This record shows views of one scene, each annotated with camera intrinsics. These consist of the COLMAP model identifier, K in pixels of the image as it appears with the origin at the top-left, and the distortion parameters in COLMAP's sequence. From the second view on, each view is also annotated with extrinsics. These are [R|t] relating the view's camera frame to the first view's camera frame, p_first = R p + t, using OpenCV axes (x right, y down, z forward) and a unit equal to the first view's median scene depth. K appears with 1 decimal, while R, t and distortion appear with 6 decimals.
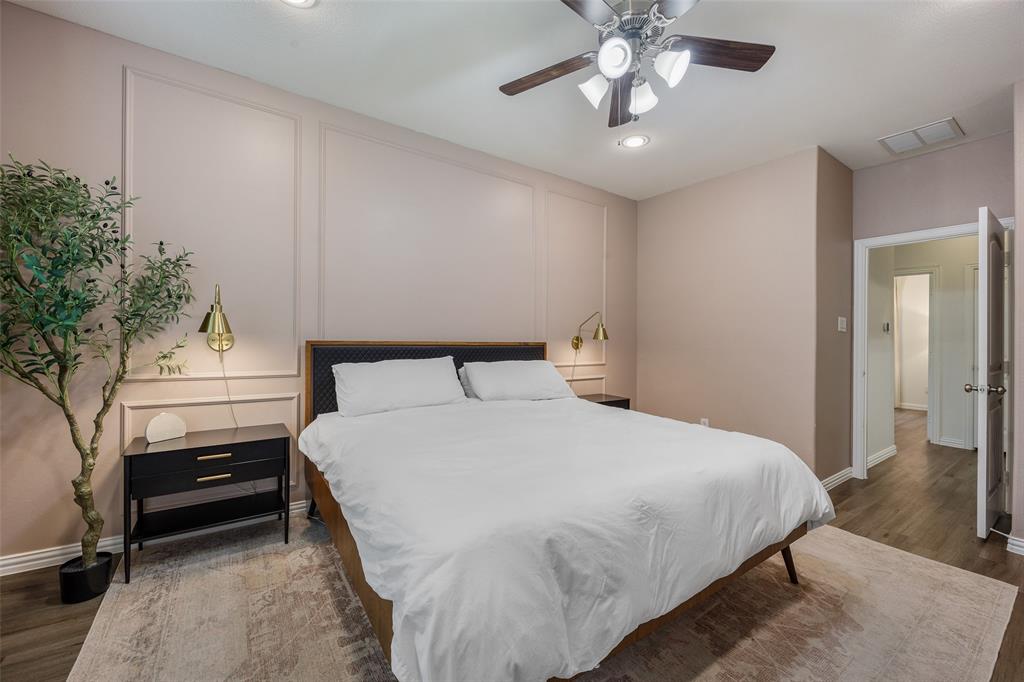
lens RADIAL K [[397.2, 0, 511.9], [0, 397.2, 332.3], [0, 0, 1]] dist [0.007290, -0.000005]
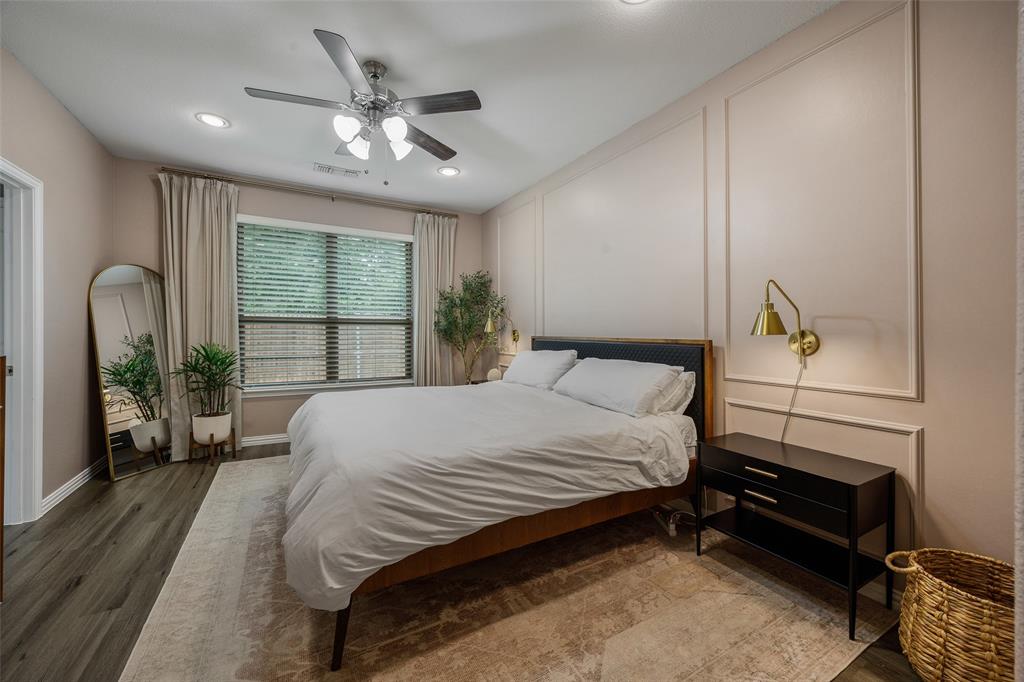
lens RADIAL K [[397.2, 0, 511.9], [0, 397.2, 332.3], [0, 0, 1]] dist [0.007290, -0.000005]
pose [[-0.079083, -0.018267, -0.996701, 1.054139], [0.003043, 0.999823, -0.018565, 0.035531], [0.996863, -0.004501, -0.079013, 1.033932]]
